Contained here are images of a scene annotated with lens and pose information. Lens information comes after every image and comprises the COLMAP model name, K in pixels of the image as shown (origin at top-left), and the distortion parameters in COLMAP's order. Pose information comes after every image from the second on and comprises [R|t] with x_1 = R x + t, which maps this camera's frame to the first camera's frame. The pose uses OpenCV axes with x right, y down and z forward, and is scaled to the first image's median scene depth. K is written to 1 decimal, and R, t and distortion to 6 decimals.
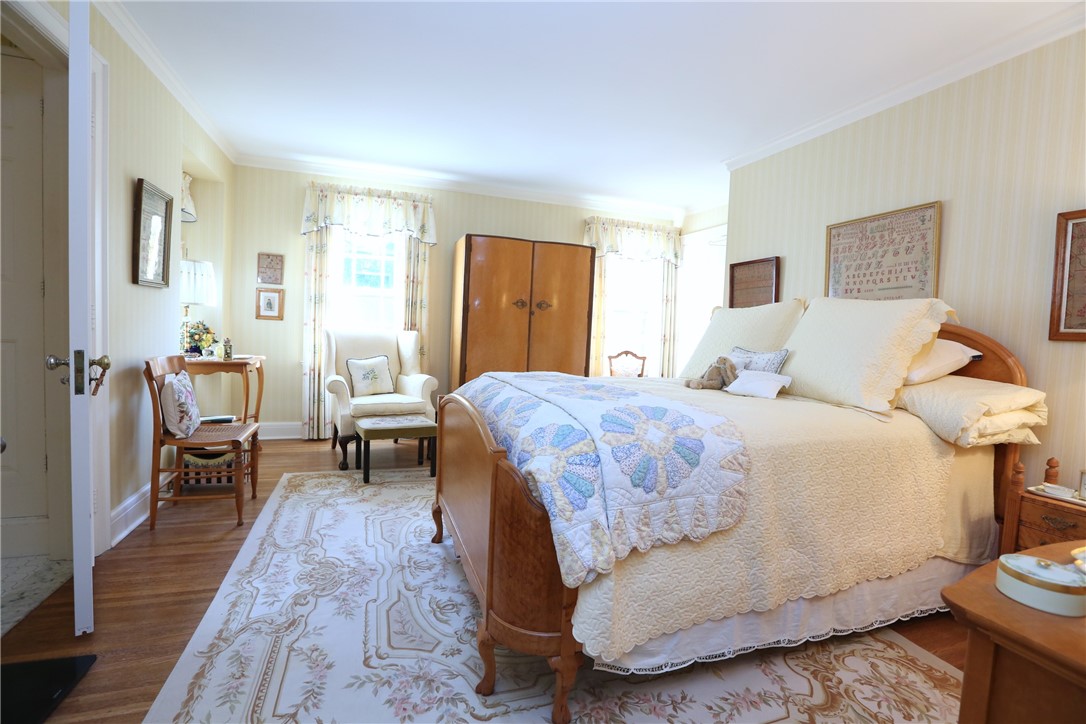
lens RADIAL K [[491.4, 0, 539.9], [0, 491.4, 358.3], [0, 0, 1]] dist [-0.052624, 0.019647]
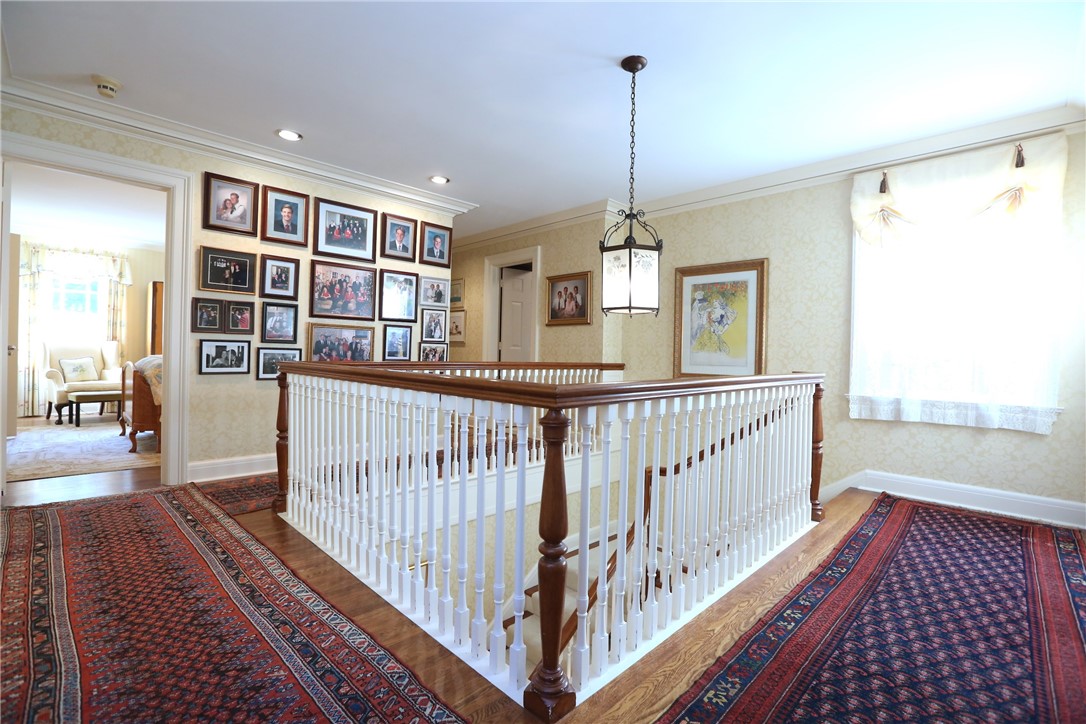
lens RADIAL K [[491.4, 0, 539.9], [0, 491.4, 358.3], [0, 0, 1]] dist [-0.052624, 0.019647]
pose [[0.901382, -0.026788, 0.432196, 0.318136], [0.043052, 0.998684, -0.027888, 0.103775], [-0.430880, 0.043745, 0.901348, -0.986457]]
